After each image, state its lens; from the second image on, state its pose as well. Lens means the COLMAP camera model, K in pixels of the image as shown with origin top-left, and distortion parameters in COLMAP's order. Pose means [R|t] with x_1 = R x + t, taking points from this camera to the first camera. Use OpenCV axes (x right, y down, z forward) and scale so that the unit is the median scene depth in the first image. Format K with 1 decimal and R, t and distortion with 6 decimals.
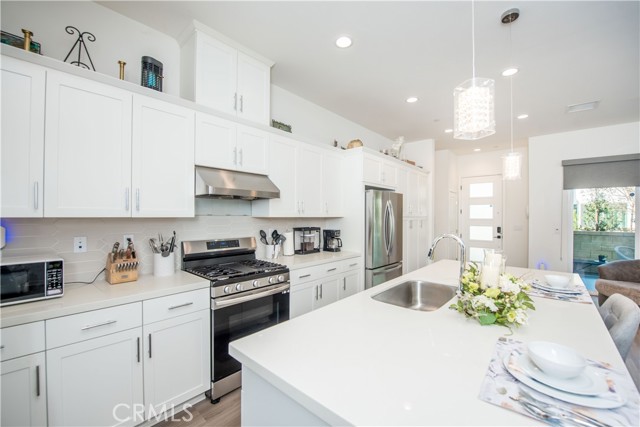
lens RADIAL K [[263.6, 0, 317.5], [0, 263.6, 215.5], [0, 0, 1]] dist [-0.011670, -0.004002]
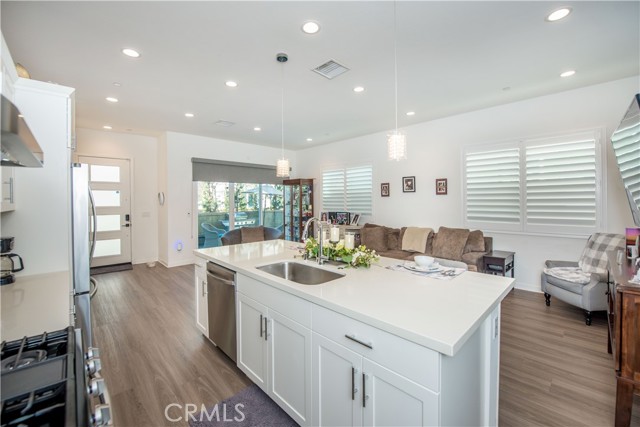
lens RADIAL K [[263.6, 0, 315.3], [0, 263.6, 202.0], [0, 0, 1]] dist [-0.011670, -0.004002]
pose [[0.045485, -0.008398, 0.998930, -0.417198], [0.011119, 0.999907, 0.007900, -0.003909], [-0.998903, 0.010748, 0.045575, 0.517833]]
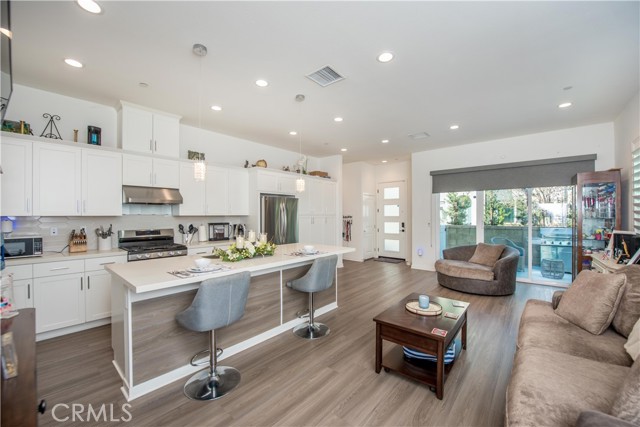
lens RADIAL K [[263.6, 0, 319.7], [0, 263.6, 214.2], [0, 0, 1]] dist [-0.011670, -0.004002]
pose [[0.999888, -0.008739, 0.012129, 0.523916], [0.008787, 0.999954, -0.003922, 0.009594], [-0.012094, 0.004028, 0.999919, -0.471483]]
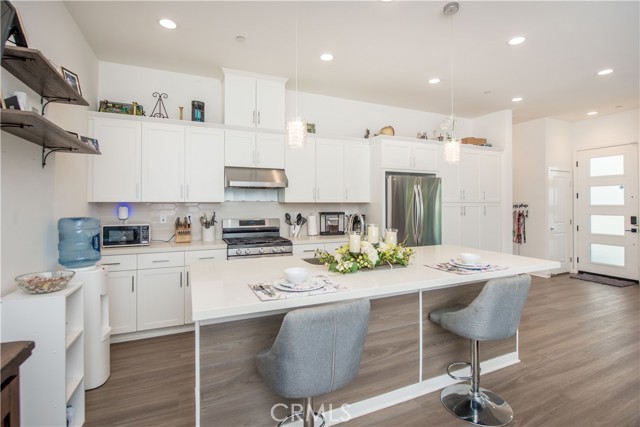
lens RADIAL K [[302.8, 0, 314.7], [0, 302.8, 202.3], [0, 0, 1]] dist [-0.011048, 0.000779]
pose [[0.906633, -0.007066, -0.421862, 0.462305], [0.004179, 0.999961, -0.007767, 0.014720], [0.421900, 0.005279, 0.906627, -0.207440]]
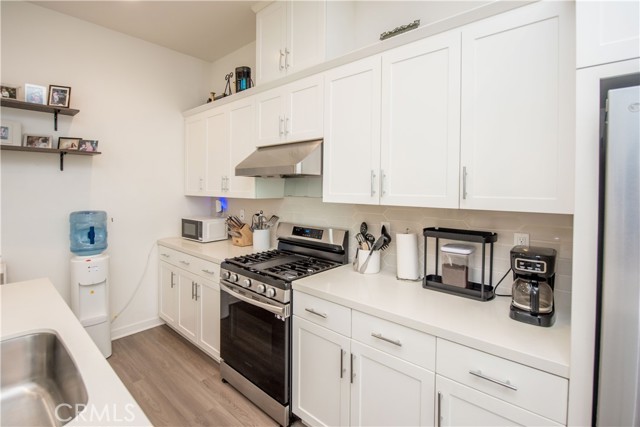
lens RADIAL K [[302.8, 0, 320.9], [0, 302.8, 193.3], [0, 0, 1]] dist [-0.011048, 0.000779]
pose [[0.002727, 0.013421, -0.999906, 0.473379], [-0.005958, 0.999892, 0.013405, -0.021543], [0.999979, 0.005921, 0.002807, 0.830167]]
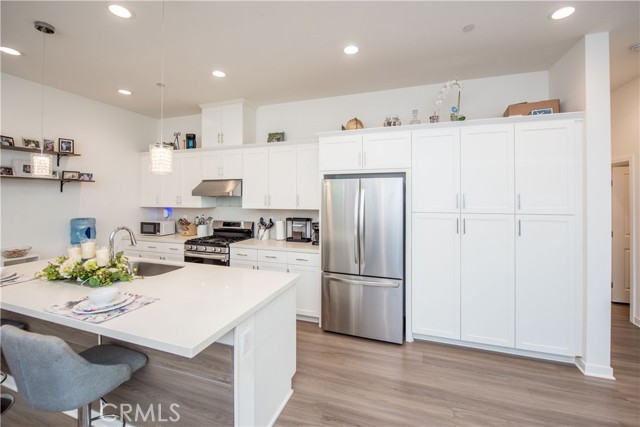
lens RADIAL K [[263.6, 0, 327.9], [0, 263.6, 196.8], [0, 0, 1]] dist [-0.011670, -0.004002]
pose [[0.392180, -0.010201, -0.919832, 1.086214], [0.002554, 0.999947, -0.010000, -0.034416], [0.919885, 0.001573, 0.392185, 0.726820]]
